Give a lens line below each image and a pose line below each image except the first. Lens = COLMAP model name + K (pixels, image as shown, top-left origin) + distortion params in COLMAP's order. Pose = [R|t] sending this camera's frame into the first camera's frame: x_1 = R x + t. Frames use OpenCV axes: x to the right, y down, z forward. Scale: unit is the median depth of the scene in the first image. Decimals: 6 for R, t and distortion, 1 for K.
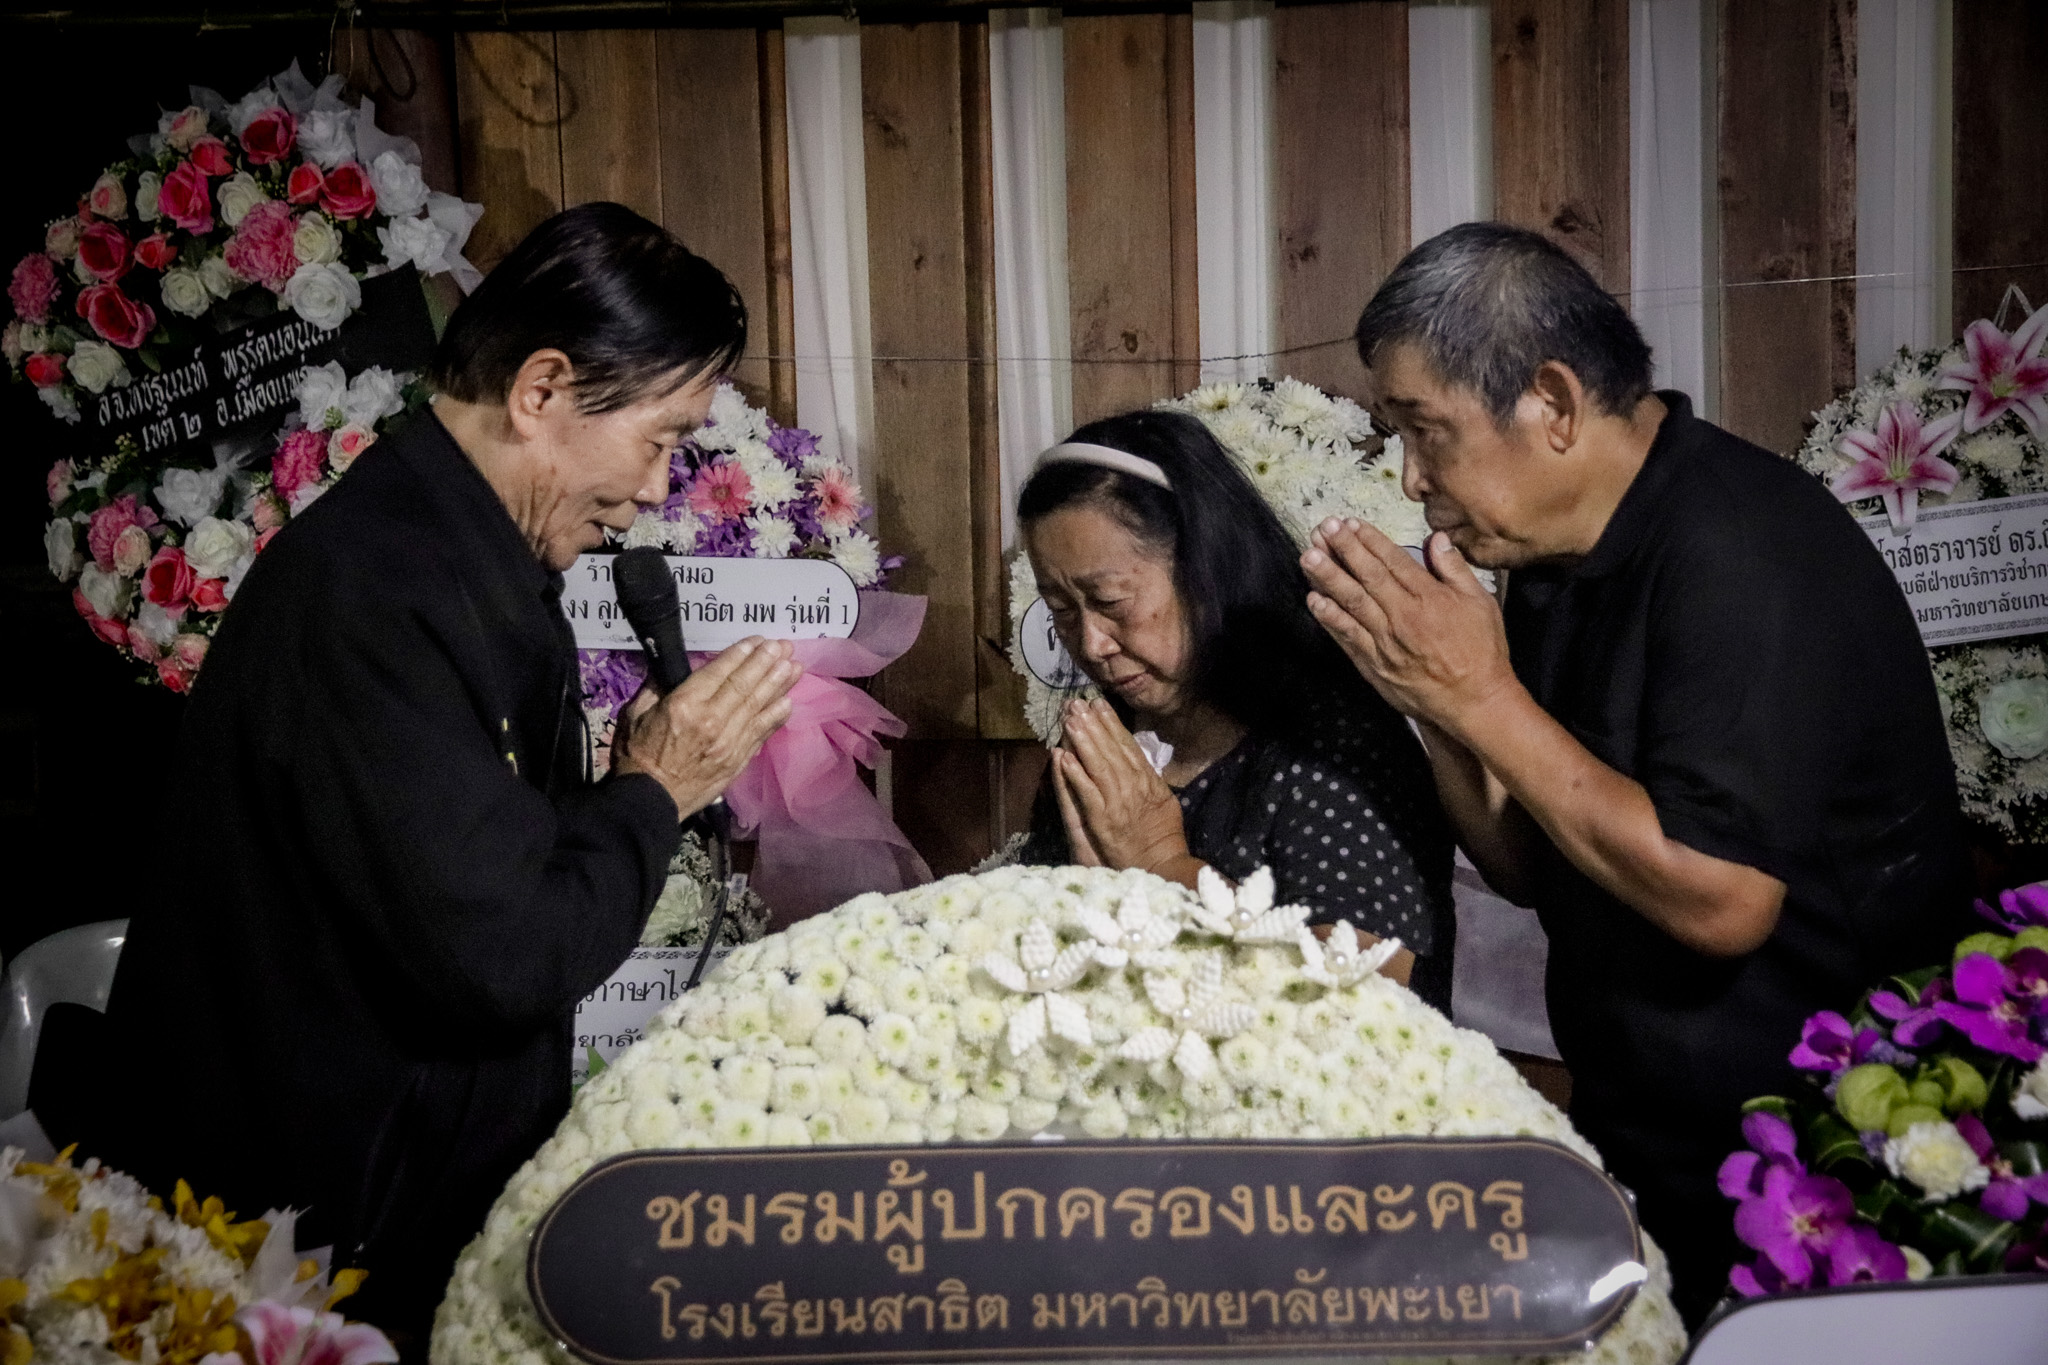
lens RADIAL K [[3260.6, 0, 1013.5], [0, 3260.6, 689.8], [0, 0, 1]] dist [0.128375, 0.000000]
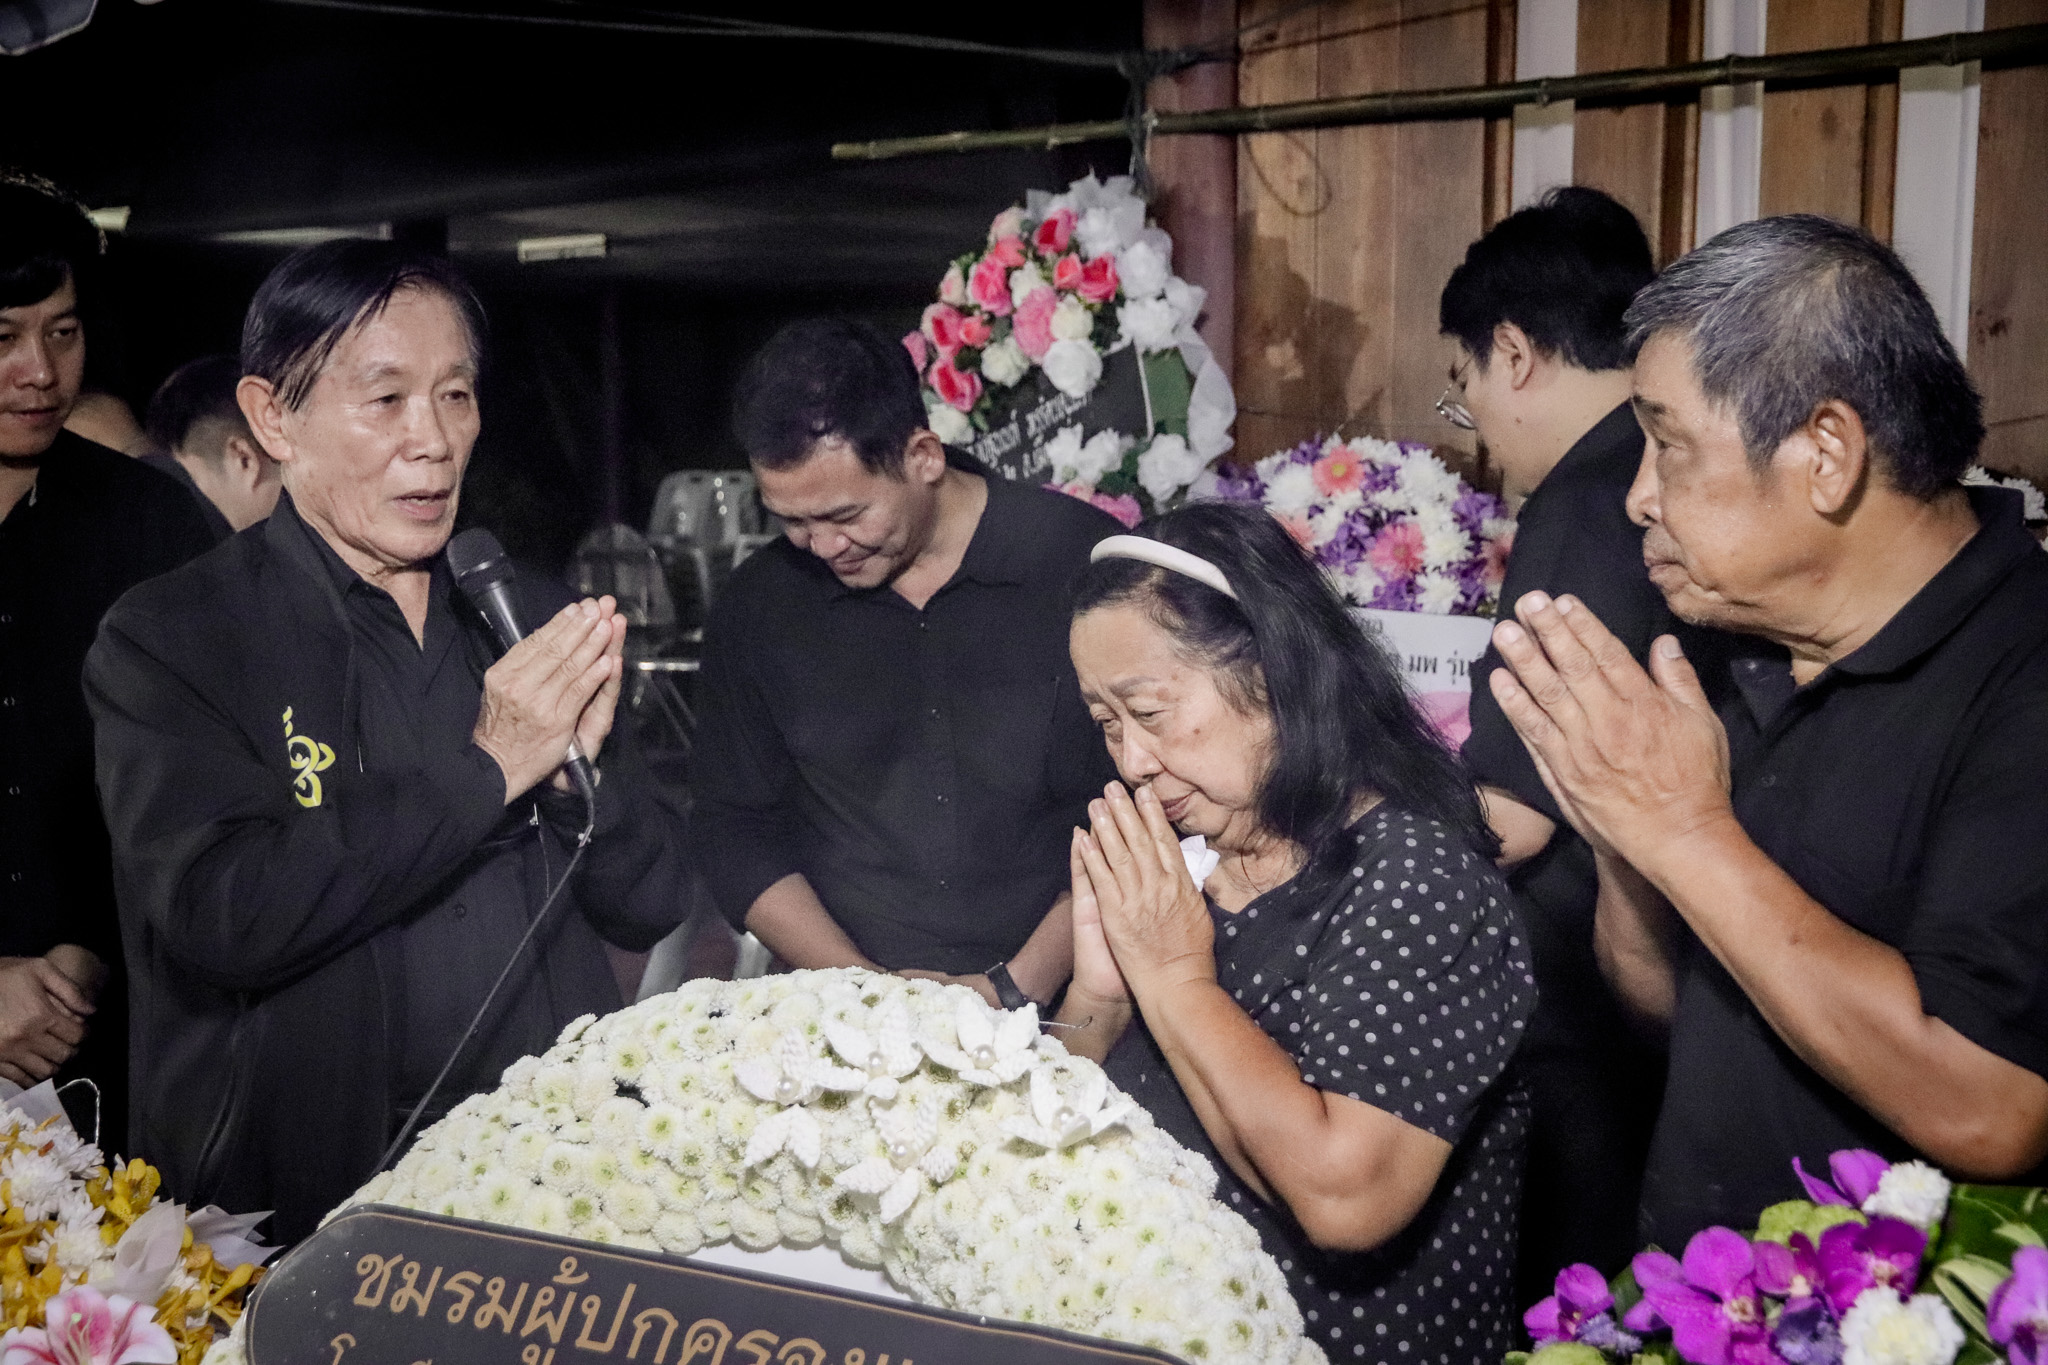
lens RADIAL K [[2615.4, 0, 1024.1], [0, 2615.4, 683.9], [0, 0, 1]] dist [0.120808, 0.000000]
pose [[0.866702, 0.070871, -0.493766, 0.445089], [-0.066749, 0.997431, 0.025999, -0.058020], [0.494340, 0.010424, 0.869206, 0.344272]]
